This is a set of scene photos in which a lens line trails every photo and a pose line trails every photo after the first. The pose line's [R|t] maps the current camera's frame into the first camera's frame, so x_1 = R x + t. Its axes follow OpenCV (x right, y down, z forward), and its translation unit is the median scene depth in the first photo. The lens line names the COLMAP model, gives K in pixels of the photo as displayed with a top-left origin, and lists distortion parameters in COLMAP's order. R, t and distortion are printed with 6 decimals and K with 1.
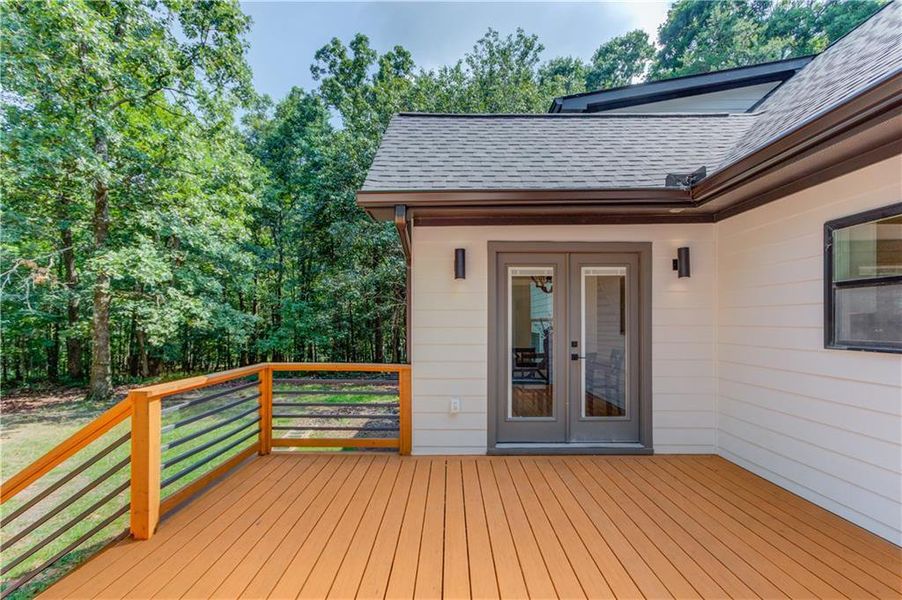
lens RADIAL K [[440.5, 0, 448.2], [0, 440.5, 313.5], [0, 0, 1]] dist [-0.000919, 0.000559]
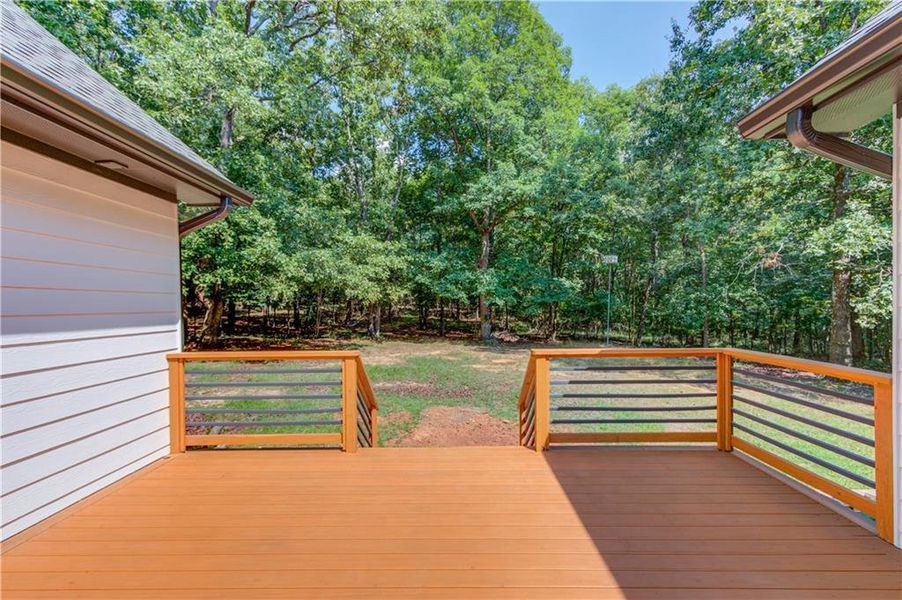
lens RADIAL K [[440.5, 0, 448.2], [0, 440.5, 313.5], [0, 0, 1]] dist [-0.000919, 0.000559]
pose [[-0.008911, 0.016110, -0.999831, 0.202911], [0.032984, 0.999331, 0.015808, 0.005410], [0.999416, -0.032837, -0.009436, 0.193982]]
